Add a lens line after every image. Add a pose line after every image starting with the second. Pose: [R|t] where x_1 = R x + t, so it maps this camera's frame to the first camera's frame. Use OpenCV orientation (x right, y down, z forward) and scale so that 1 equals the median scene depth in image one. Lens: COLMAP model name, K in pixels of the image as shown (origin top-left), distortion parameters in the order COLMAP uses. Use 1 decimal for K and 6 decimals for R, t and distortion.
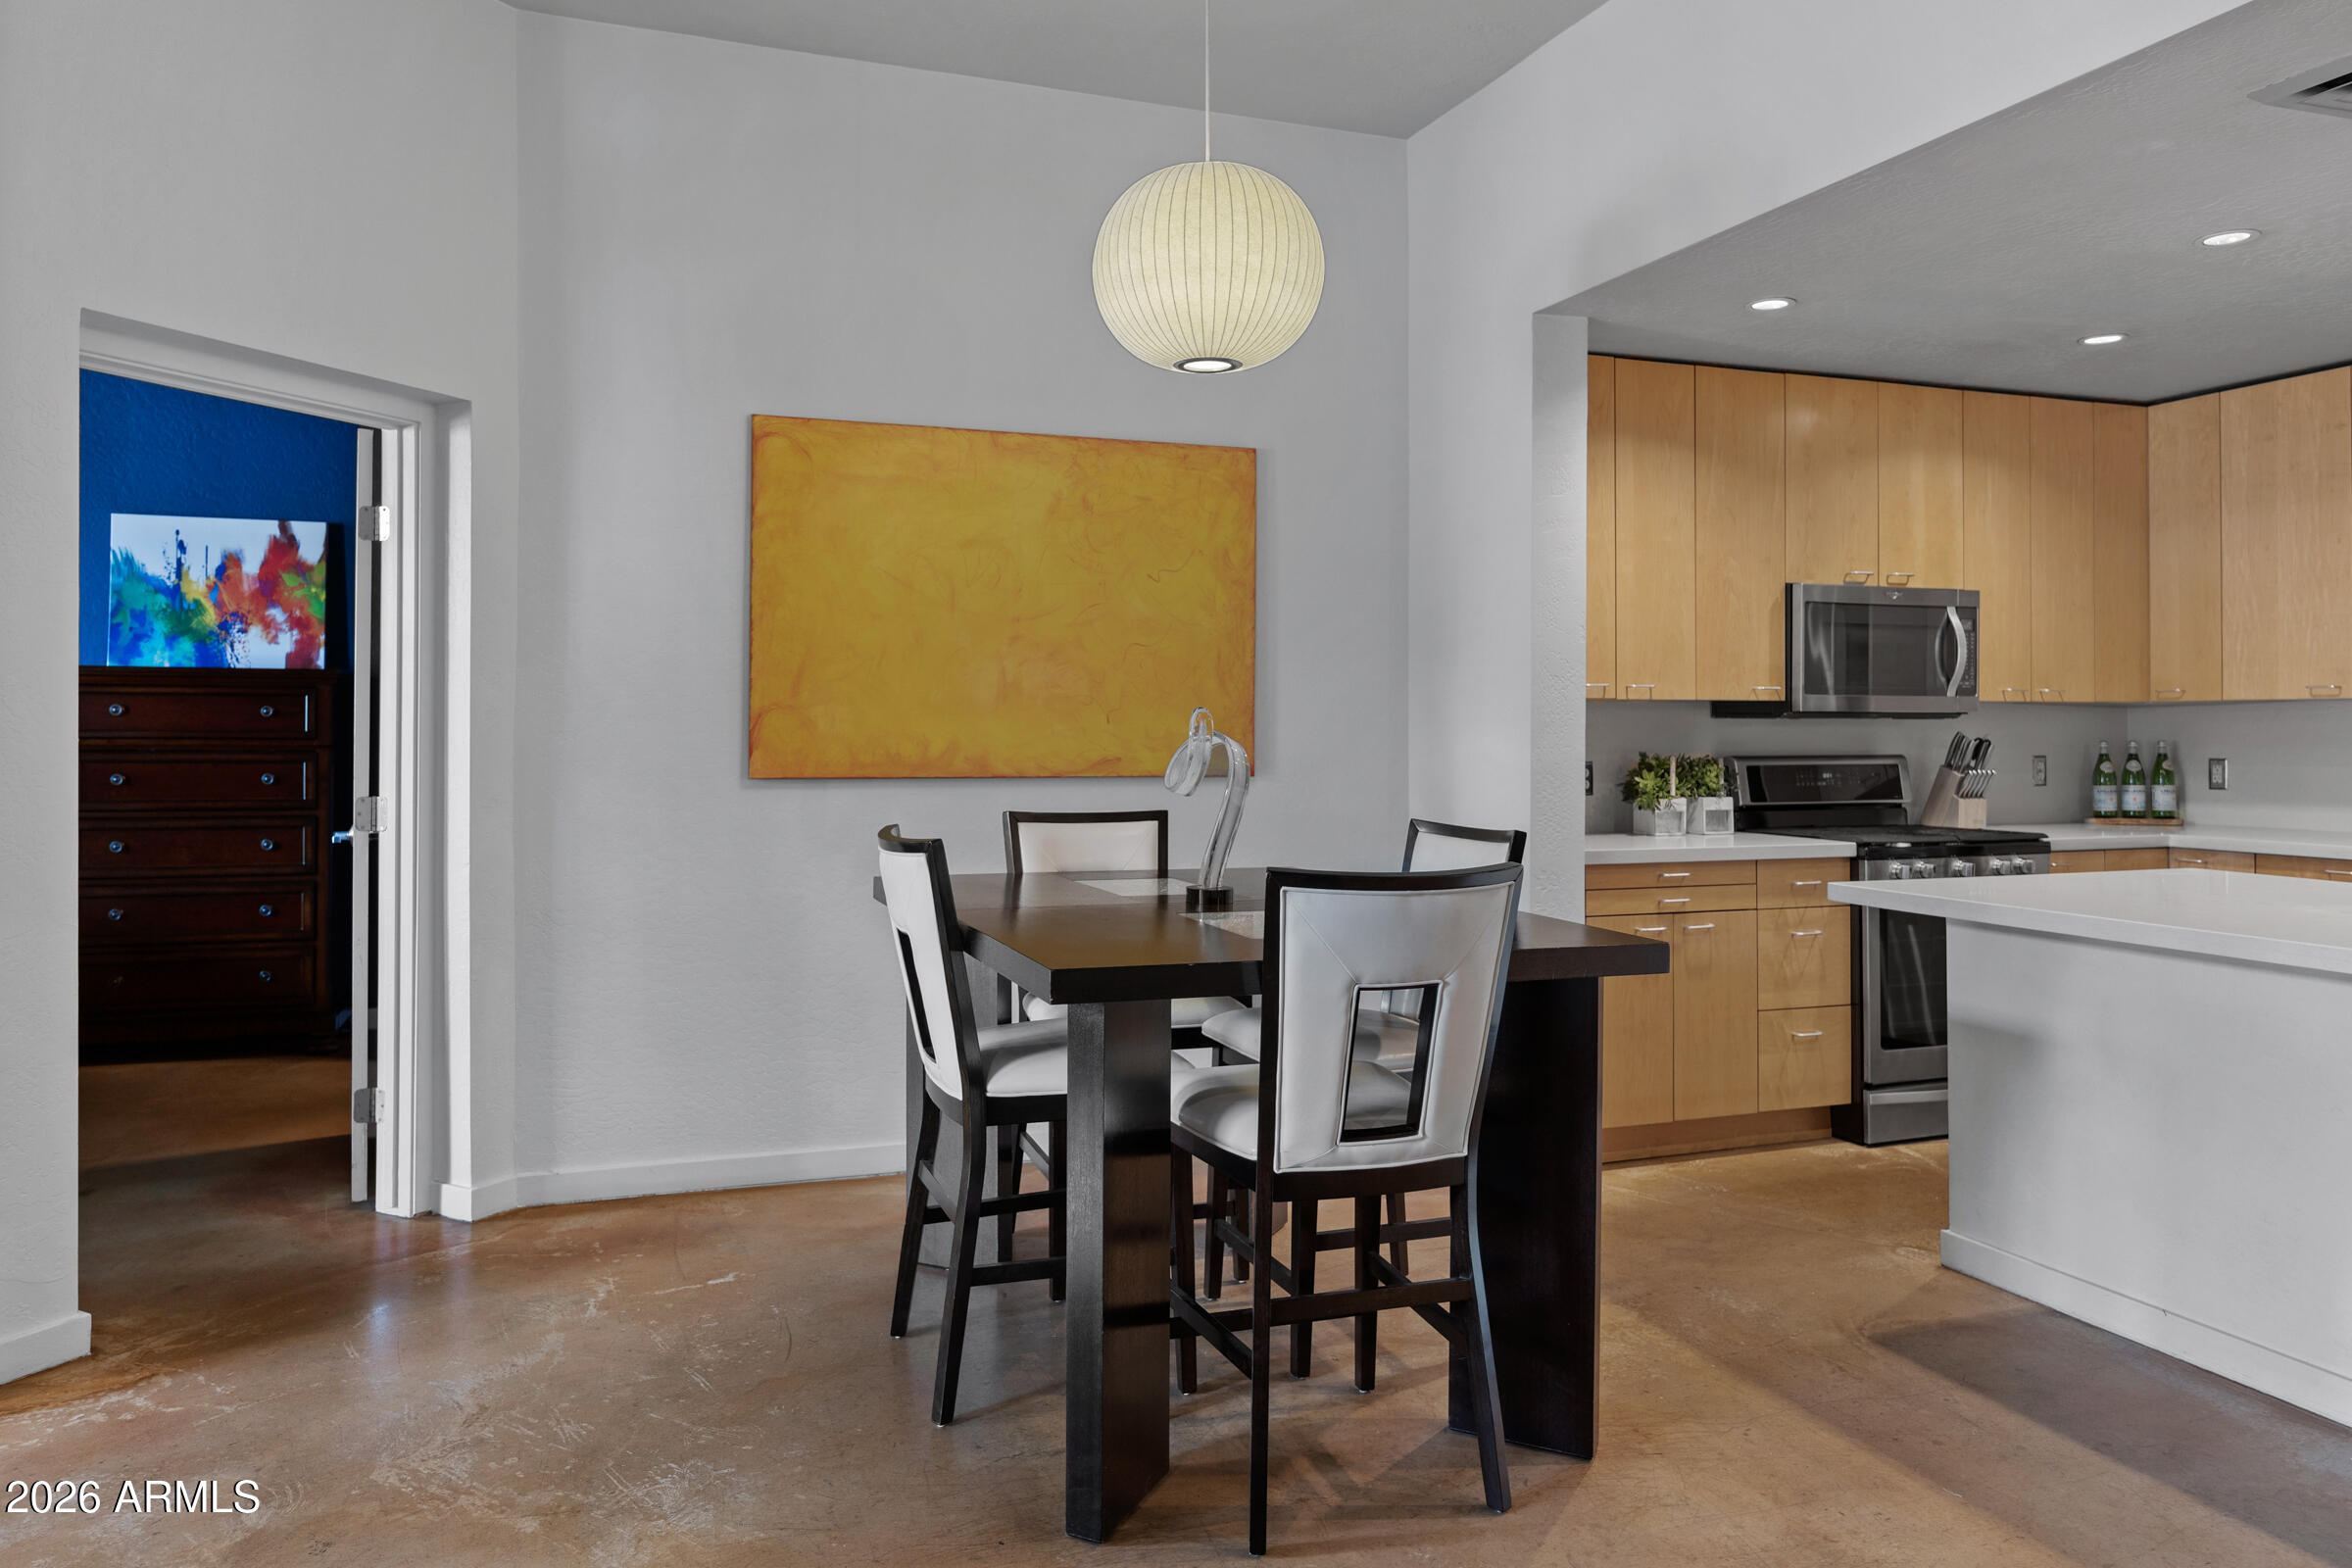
lens RADIAL K [[1521.8, 0, 1133.8], [0, 1521.8, 711.4], [0, 0, 1]] dist [0.002478, -0.000255]
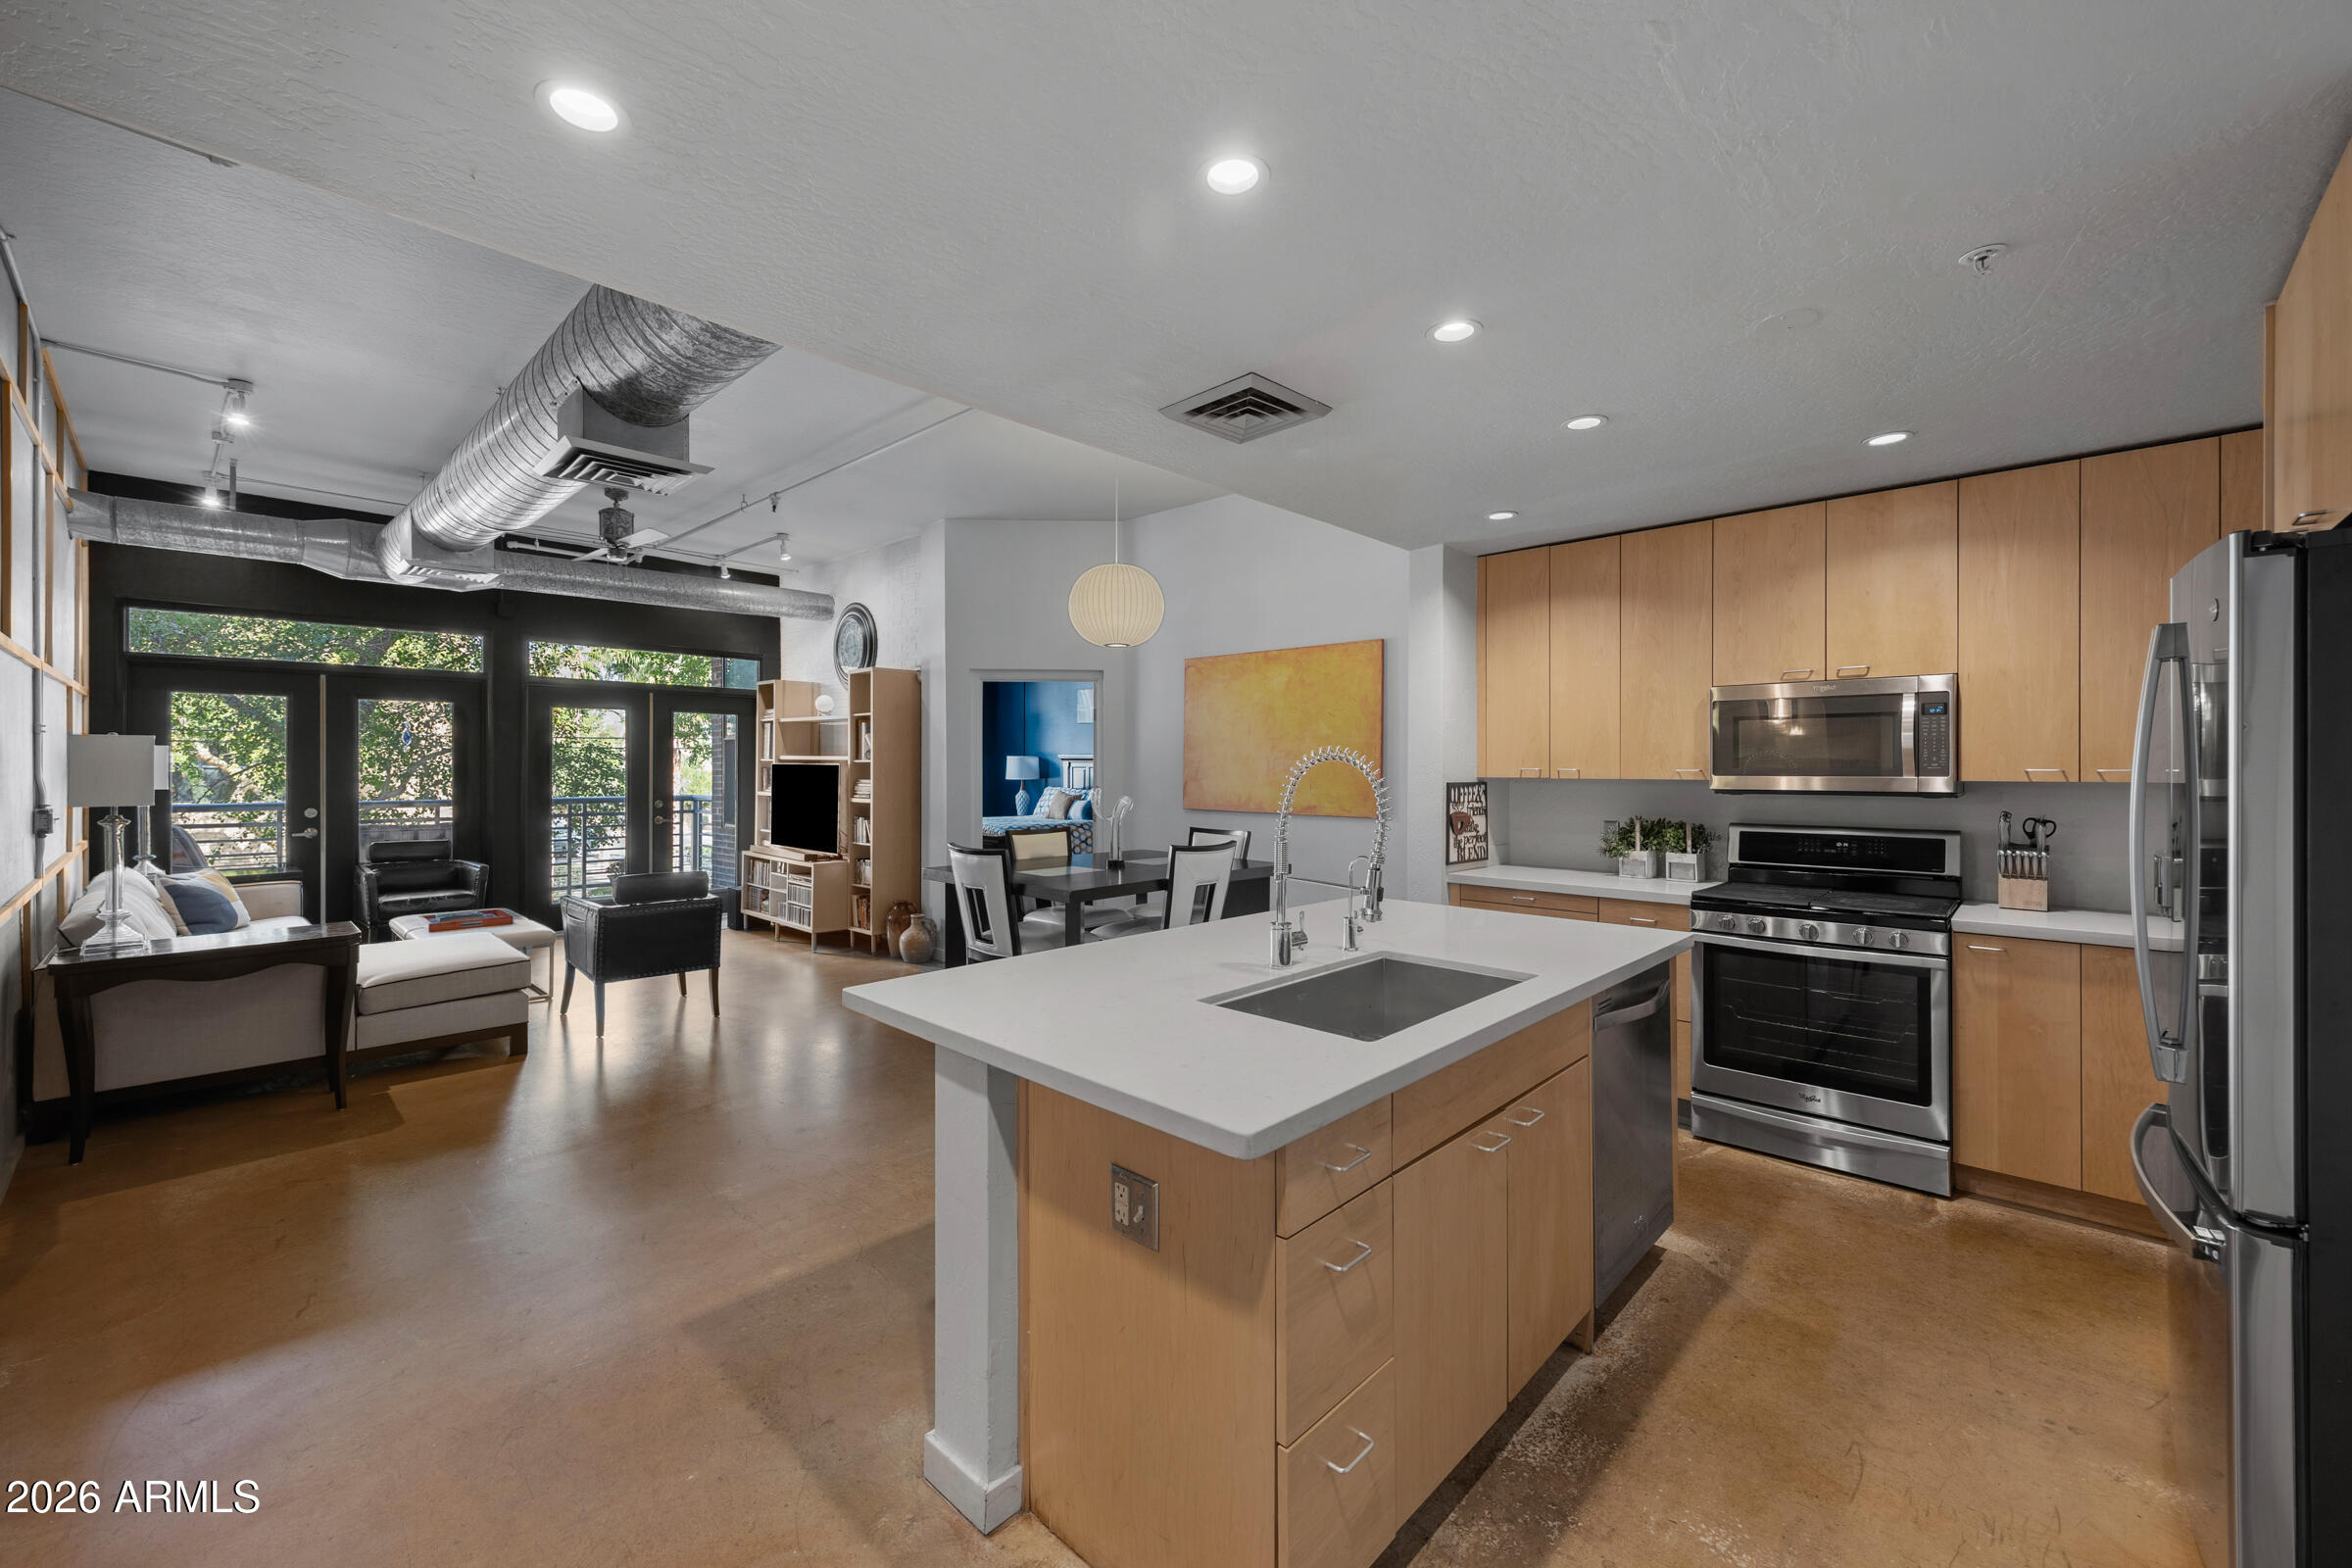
lens RADIAL K [[935.7, 0, 1165.3], [0, 935.7, 769.7], [0, 0, 1]] dist [0.003651, 0.000111]
pose [[0.455081, 0.002683, -0.890446, 0.894842], [0.008641, 0.999935, 0.007429, -0.024767], [0.890408, -0.011075, 0.455028, 0.240772]]
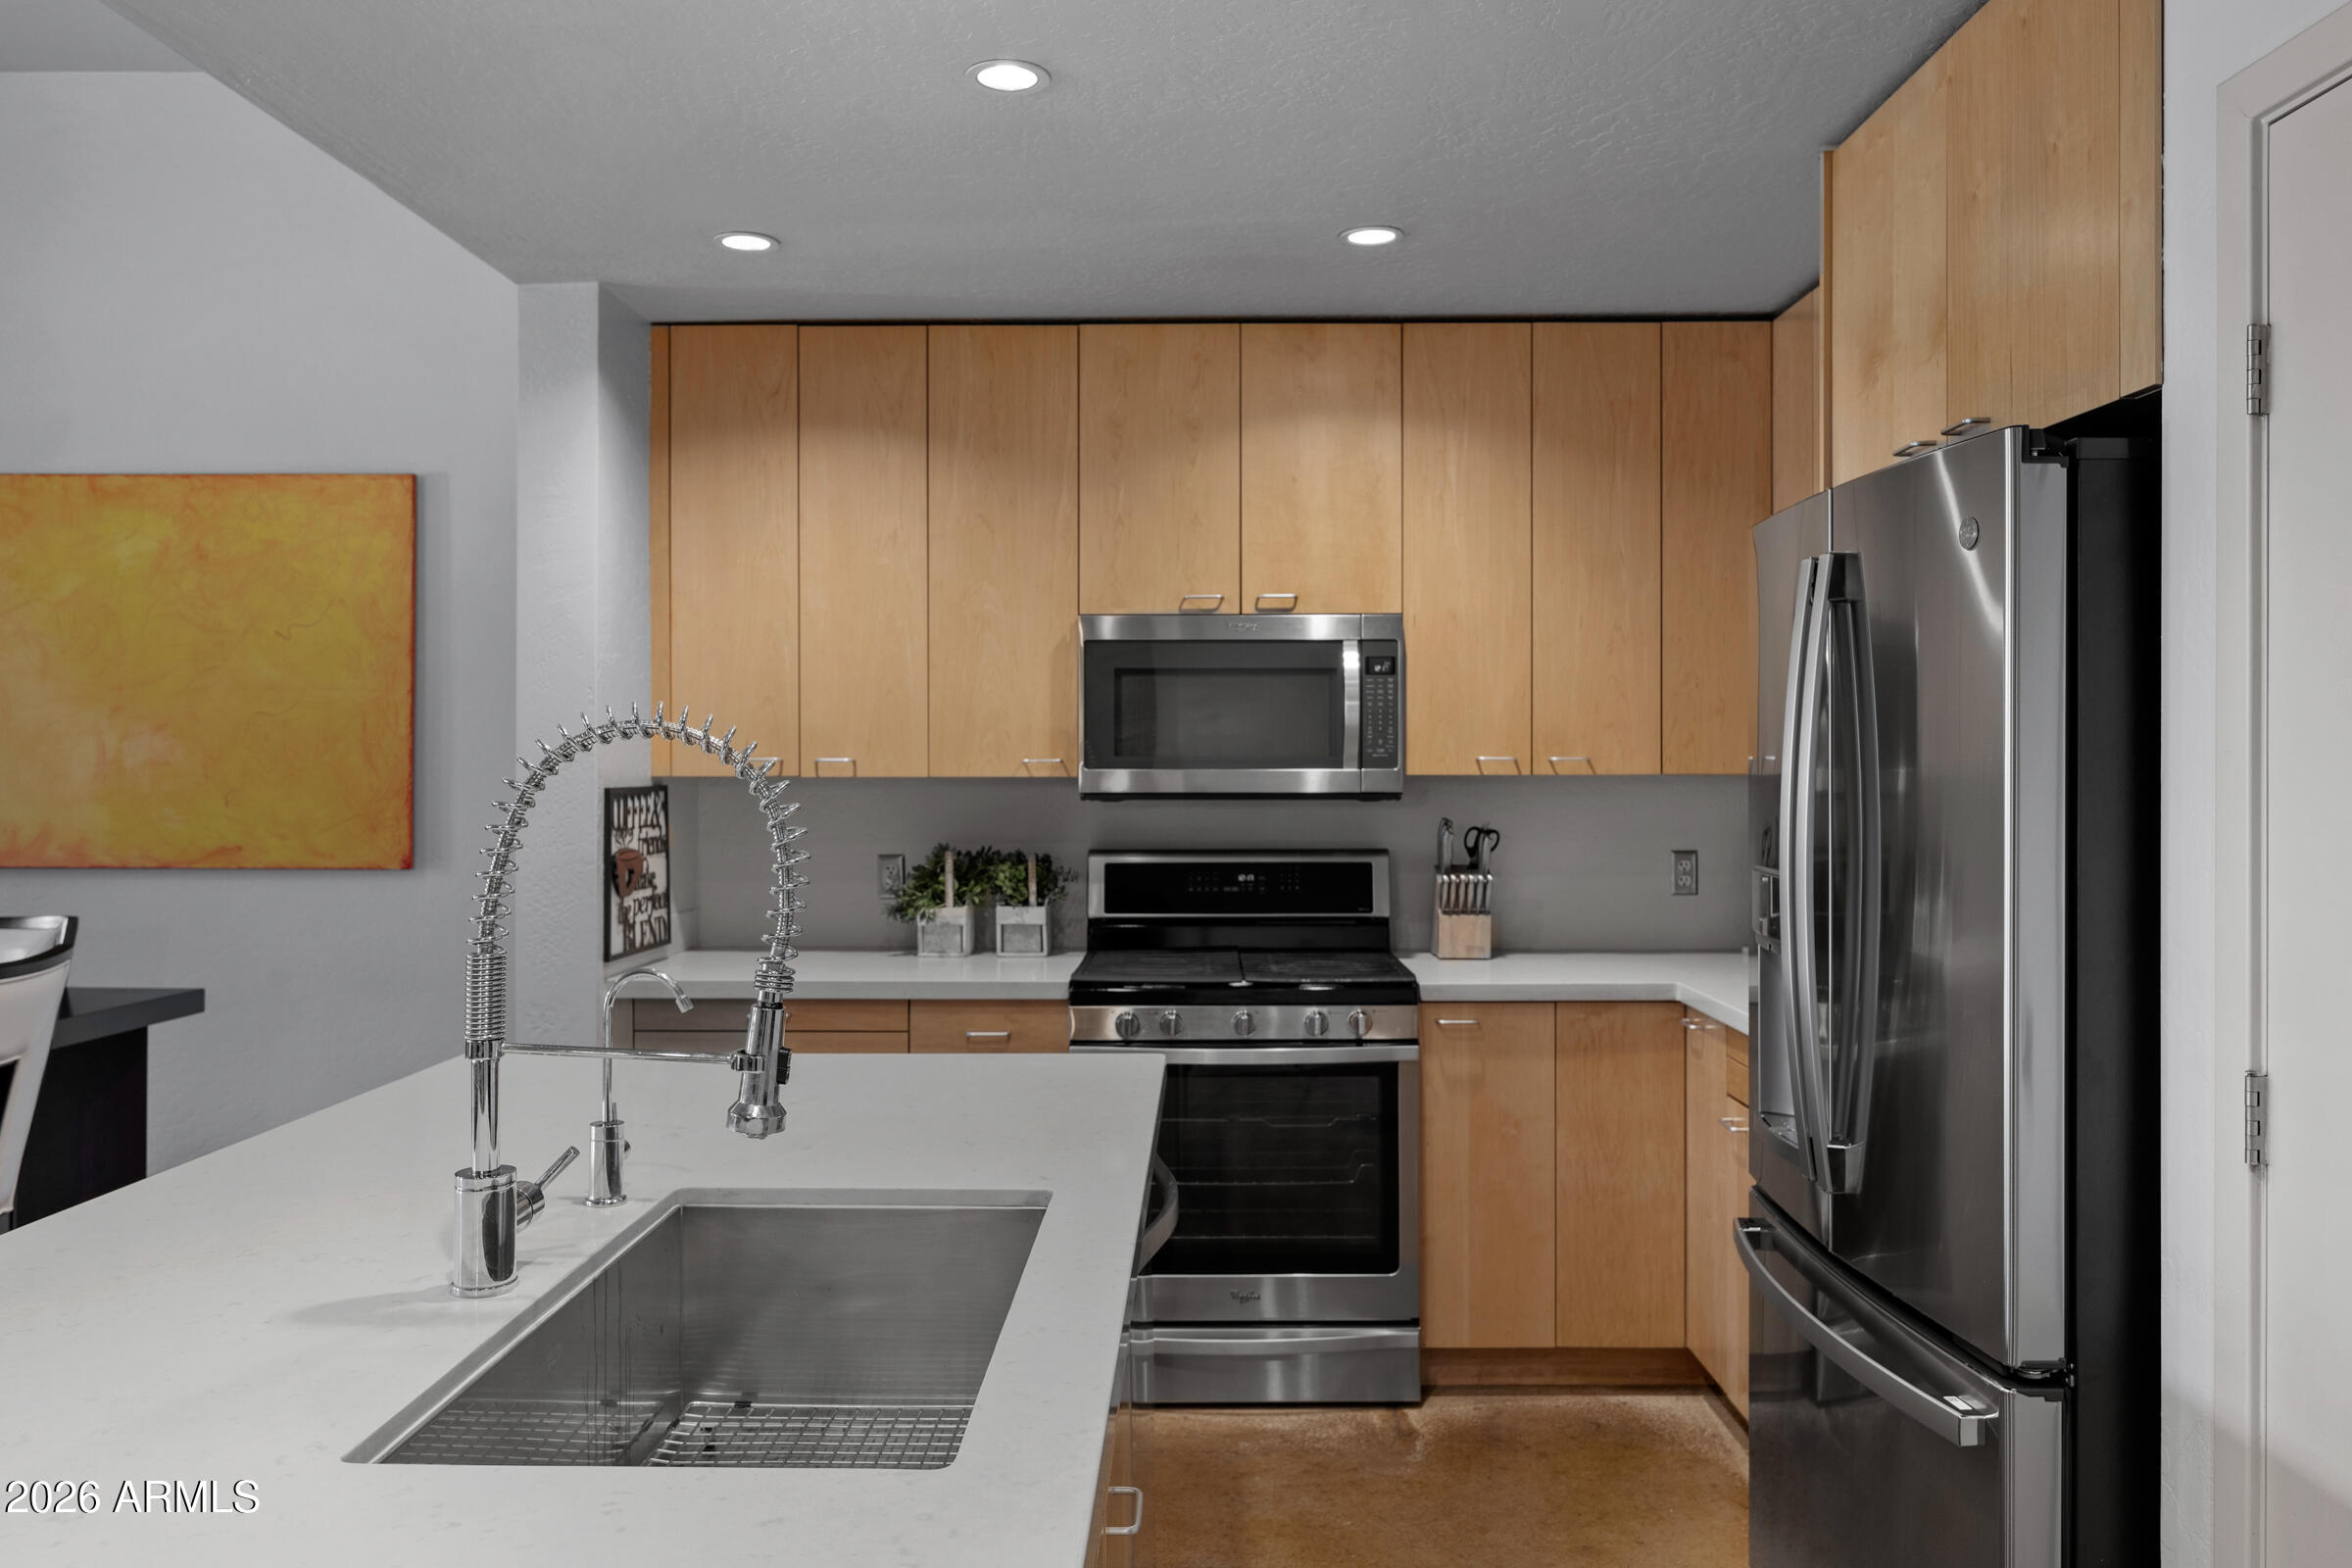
lens RADIAL K [[1695.8, 0, 1185.5], [0, 1695.8, 767.6], [0, 0, 1]] dist [-0.001201, -0.001397]
pose [[0.942490, 0.000804, -0.334233, 0.732291], [0.004910, 0.999856, 0.016250, -0.024003], [0.334198, -0.016956, 0.942350, 0.251131]]
